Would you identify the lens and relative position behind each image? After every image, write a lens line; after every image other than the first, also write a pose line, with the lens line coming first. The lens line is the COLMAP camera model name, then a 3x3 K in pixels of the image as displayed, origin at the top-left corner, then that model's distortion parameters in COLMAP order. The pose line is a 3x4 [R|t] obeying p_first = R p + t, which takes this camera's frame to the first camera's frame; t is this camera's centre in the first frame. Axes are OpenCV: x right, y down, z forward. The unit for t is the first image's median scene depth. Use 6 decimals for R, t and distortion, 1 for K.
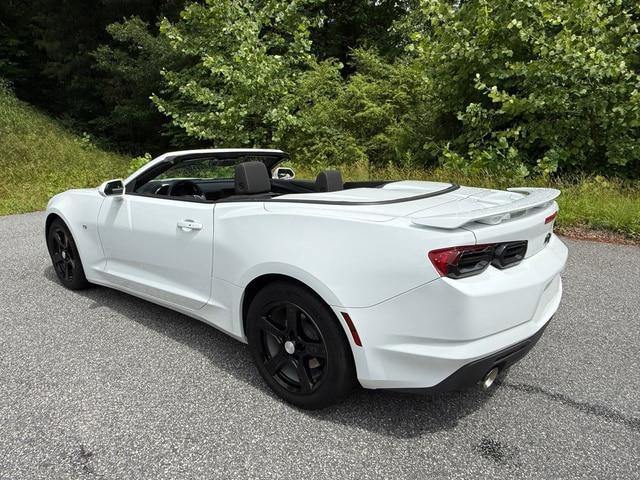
lens RADIAL K [[420.7, 0, 320.8], [0, 420.7, 240.2], [0, 0, 1]] dist [0.004075, 0.001427]
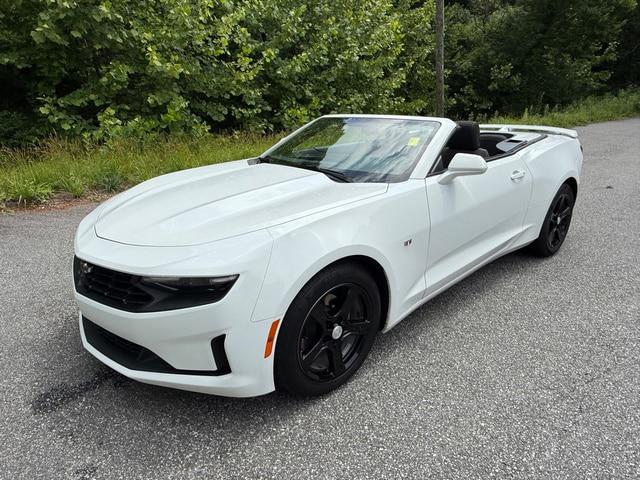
lens RADIAL K [[424.2, 0, 322.9], [0, 424.2, 237.8], [0, 0, 1]] dist [-0.000243, 0.003217]
pose [[0.136748, -0.311628, 0.940313, -0.377730], [0.244767, 0.930427, 0.272755, -0.079452], [-0.959890, 0.192859, 0.203511, 0.314757]]
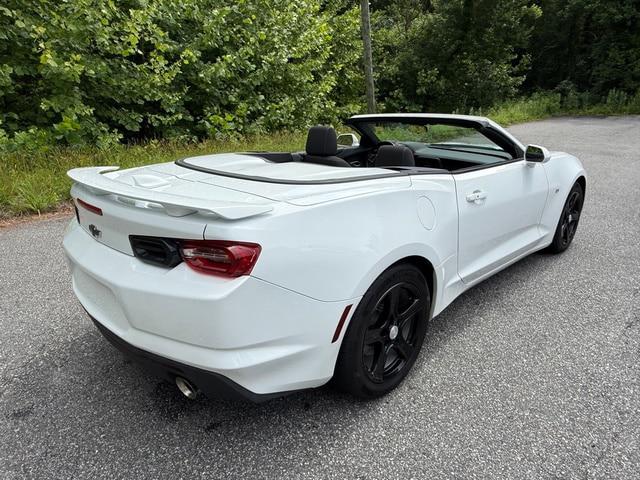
lens RADIAL K [[420.7, 0, 320.8], [0, 420.7, 240.2], [0, 0, 1]] dist [0.004075, 0.001427]
pose [[-0.014042, -0.310413, 0.950498, -0.313066], [0.254968, 0.918056, 0.303585, -0.077752], [-0.966848, 0.246610, 0.066254, 0.317162]]
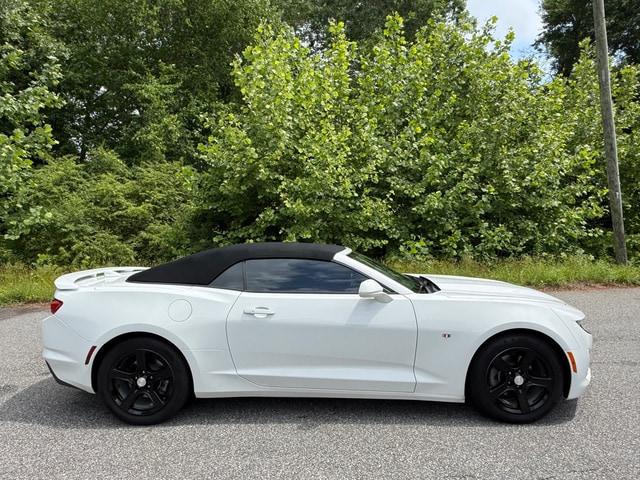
lens RADIAL K [[424.2, 0, 322.9], [0, 424.2, 237.8], [0, 0, 1]] dist [-0.000243, 0.003217]
pose [[0.709699, -0.019304, 0.704240, -0.265069], [0.177471, 0.972286, -0.152196, -0.006280], [-0.681785, 0.232995, 0.693457, 0.000452]]
